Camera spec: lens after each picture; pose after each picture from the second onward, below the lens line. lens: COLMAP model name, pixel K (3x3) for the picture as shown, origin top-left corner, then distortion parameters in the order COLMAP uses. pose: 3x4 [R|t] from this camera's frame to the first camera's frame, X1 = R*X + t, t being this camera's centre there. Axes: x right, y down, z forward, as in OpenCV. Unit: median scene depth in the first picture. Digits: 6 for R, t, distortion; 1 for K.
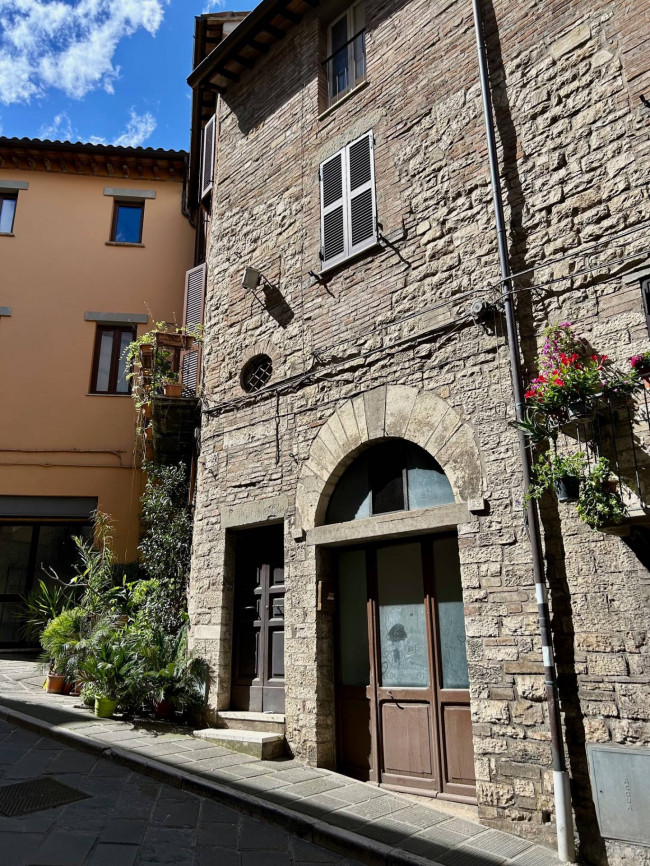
lens RADIAL K [[649.5, 0, 321.4], [0, 649.5, 432.6], [0, 0, 1]] dist [0.056743, -0.060012]
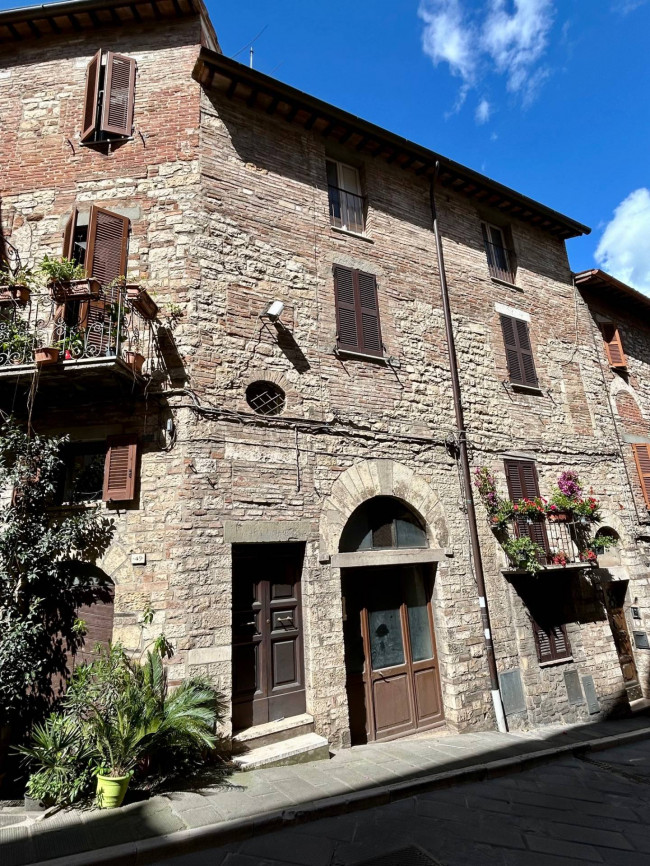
lens RADIAL K [[465.5, 0, 325.0], [0, 465.5, 433.0], [0, 0, 1]] dist [-0.002076, 0.000457]
pose [[0.304797, 0.252062, 0.918457, -0.908325], [-0.244121, 0.952803, -0.180475, 0.094057], [-0.920600, -0.169206, 0.351945, 0.751035]]
